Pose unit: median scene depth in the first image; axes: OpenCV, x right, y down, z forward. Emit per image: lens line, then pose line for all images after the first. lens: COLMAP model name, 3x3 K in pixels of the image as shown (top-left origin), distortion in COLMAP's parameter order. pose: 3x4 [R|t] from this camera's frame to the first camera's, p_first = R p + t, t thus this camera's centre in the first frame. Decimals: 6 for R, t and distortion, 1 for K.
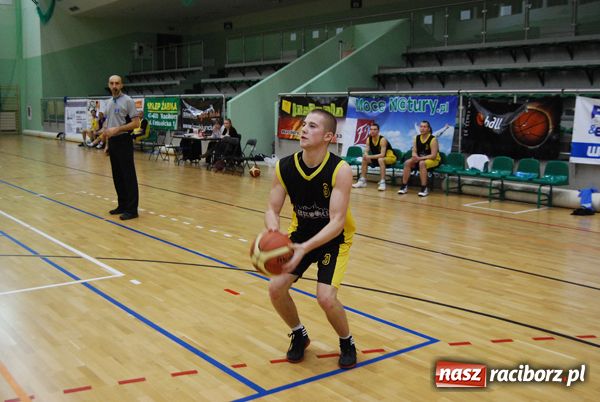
lens RADIAL K [[681.7, 0, 300.0], [0, 681.7, 201.0], [0, 0, 1]] dist [-0.039895, -0.031180]
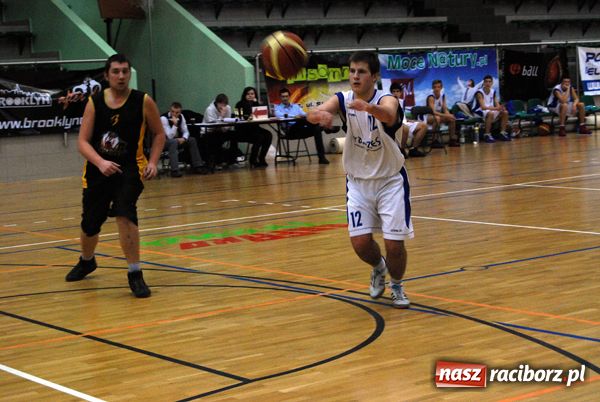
lens RADIAL K [[1338.2, 0, 300.0], [0, 1338.2, 201.0], [0, 0, 1]] dist [-0.025826, -0.040157]
pose [[0.003826, -0.099803, 0.995000, -1.085515], [0.188899, 0.977165, 0.097288, -0.105636], [-0.981989, 0.187582, 0.022592, 0.747878]]
